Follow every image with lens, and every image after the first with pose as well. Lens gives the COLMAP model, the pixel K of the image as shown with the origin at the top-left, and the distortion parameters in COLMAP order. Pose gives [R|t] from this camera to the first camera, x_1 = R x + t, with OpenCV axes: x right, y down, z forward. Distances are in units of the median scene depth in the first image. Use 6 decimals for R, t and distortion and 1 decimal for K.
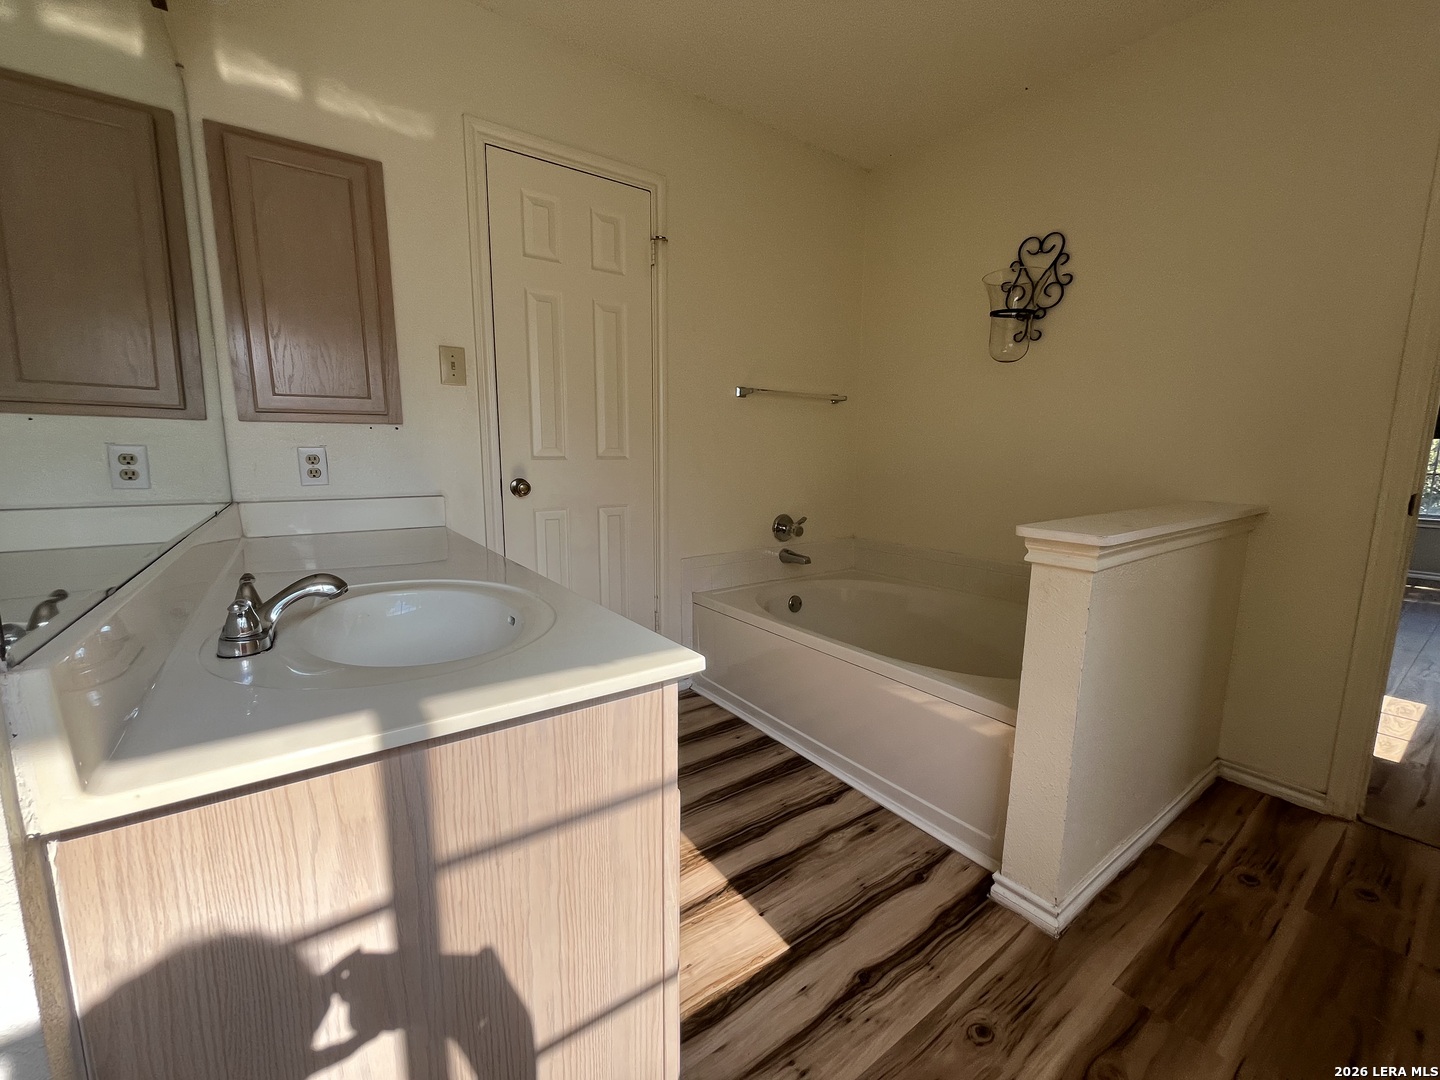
lens RADIAL K [[584.7, 0, 716.0], [0, 584.7, 539.2], [0, 0, 1]] dist [-0.003269, 0.000805]
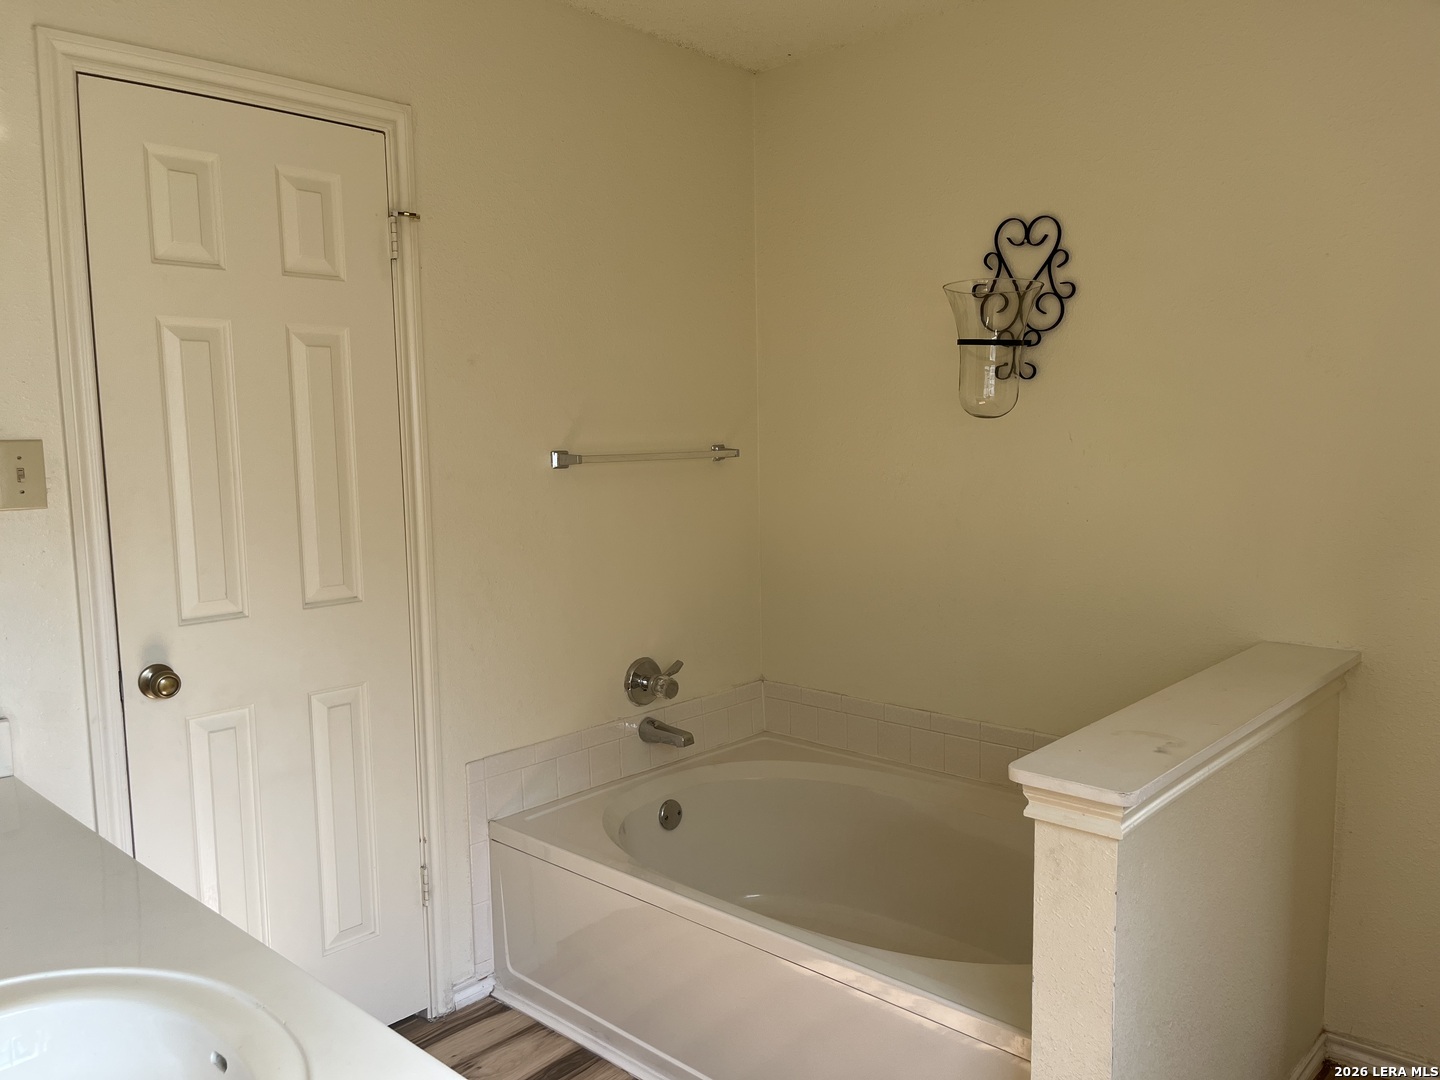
lens RADIAL K [[1085.5, 0, 718.1], [0, 1085.5, 550.5], [0, 0, 1]] dist [0.057939, -0.082558]
pose [[0.979813, -0.043967, 0.195021, -0.023042], [0.051864, 0.998020, -0.035572, -0.155317], [-0.193071, 0.044968, 0.980154, -0.099021]]
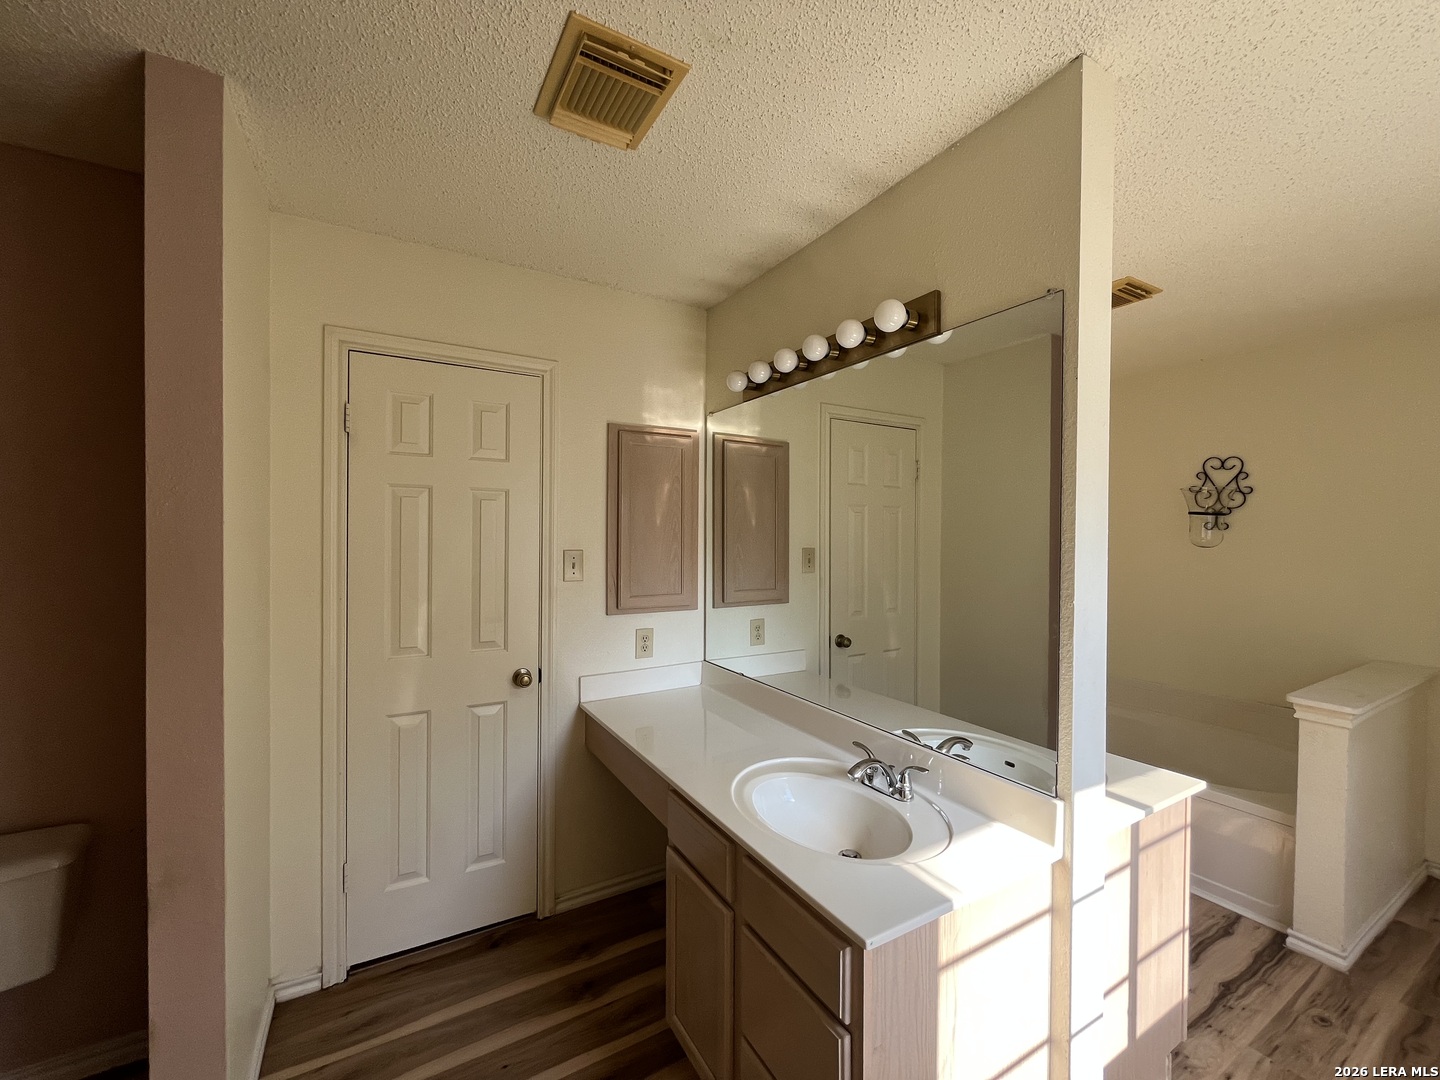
lens RADIAL K [[584.7, 0, 716.0], [0, 584.7, 539.2], [0, 0, 1]] dist [-0.003269, 0.000805]
pose [[0.995920, 0.000583, -0.090239, -0.605600], [-0.013113, 0.990301, -0.138319, -0.136468], [0.089284, 0.138938, 0.986268, -0.529516]]
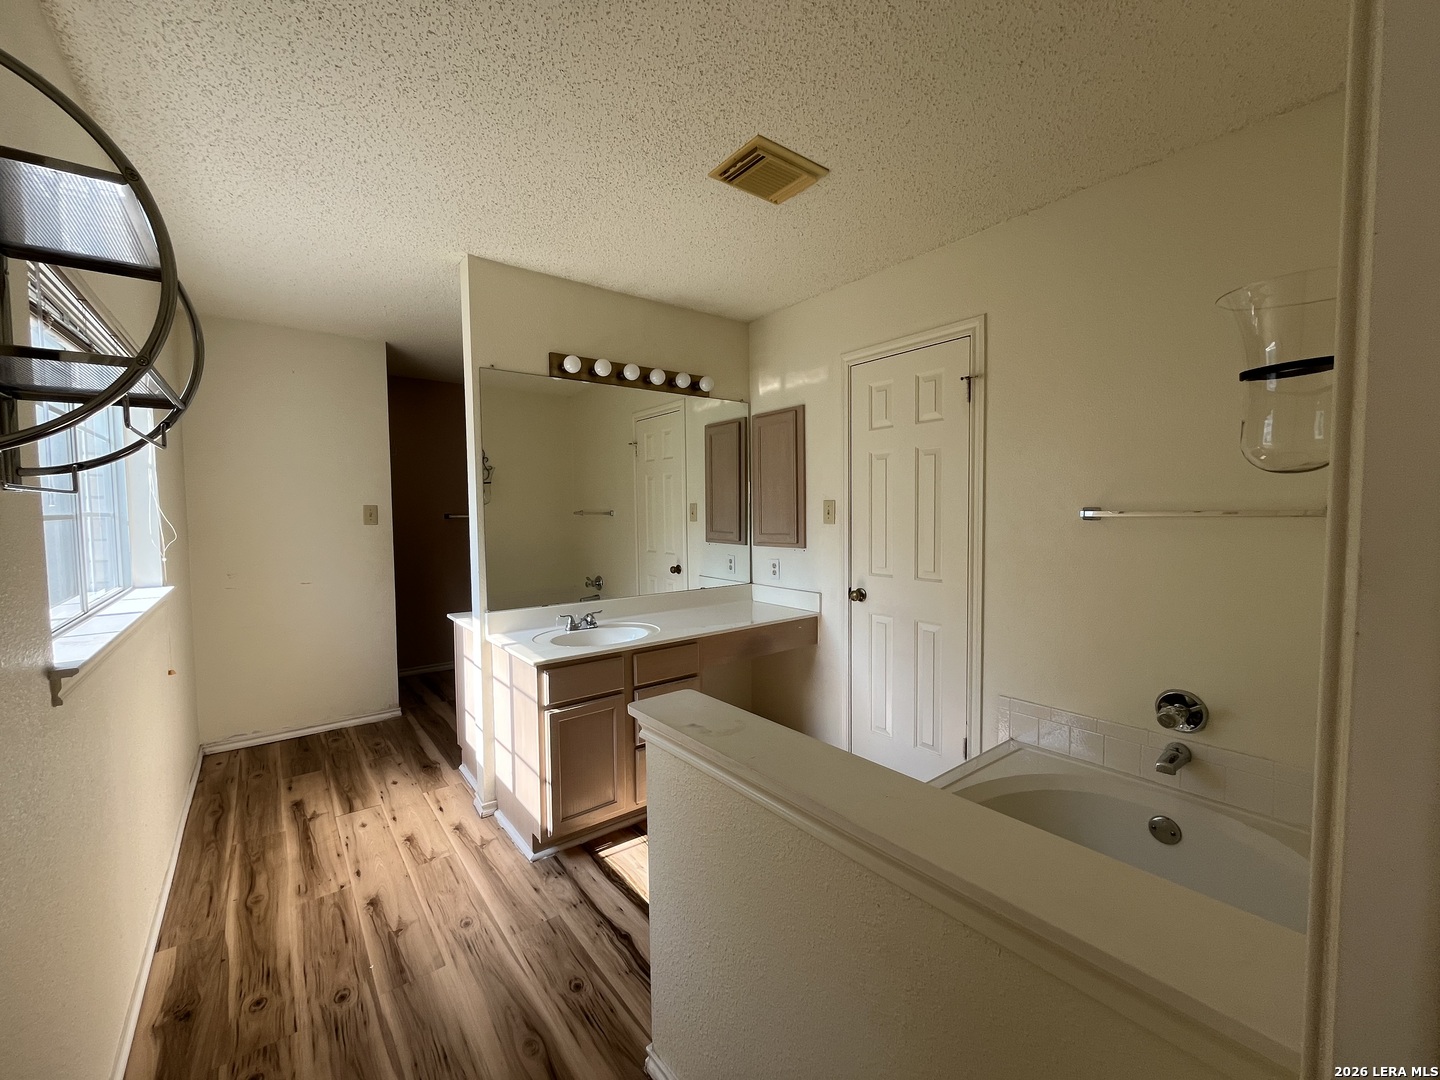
lens RADIAL K [[584.7, 0, 716.0], [0, 584.7, 539.2], [0, 0, 1]] dist [-0.003269, 0.000805]
pose [[0.039462, 0.045675, -0.998177, 1.080209], [-0.134856, 0.990059, 0.039973, -0.242418], [0.990079, 0.133033, 0.045229, 0.625950]]
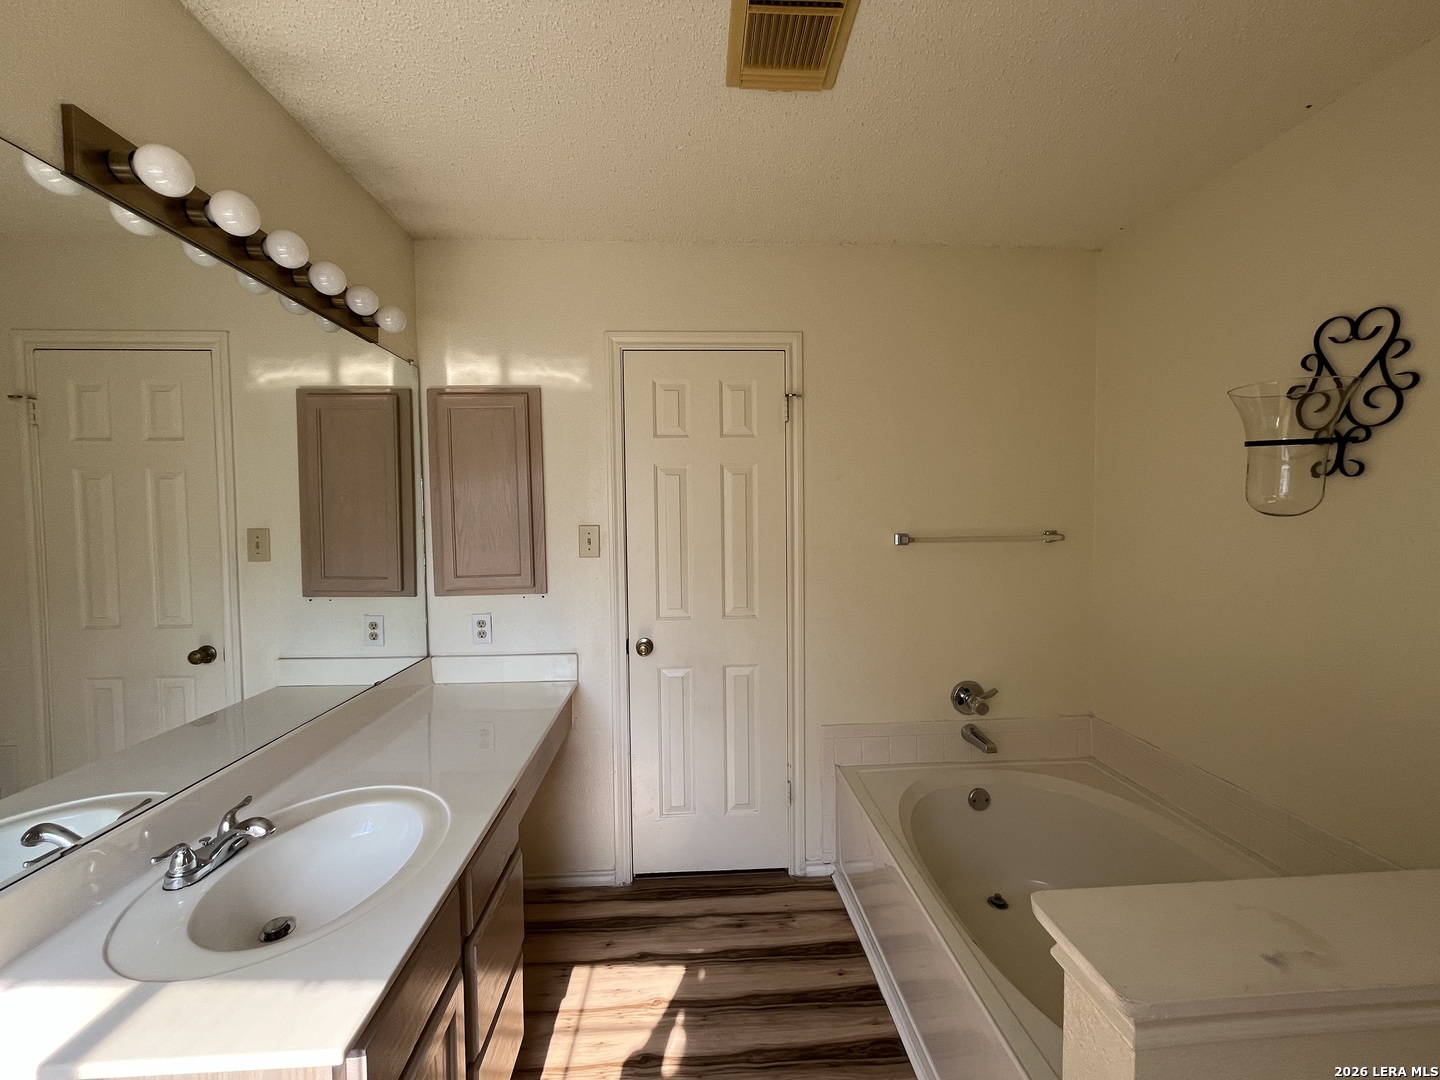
lens RADIAL K [[584.7, 0, 716.0], [0, 584.7, 539.2], [0, 0, 1]] dist [-0.003269, 0.000805]
pose [[0.845016, 0.007092, -0.534694, 0.366795], [-0.062948, 0.994279, -0.086294, -0.213263], [0.531023, 0.106578, 0.840628, 0.162701]]
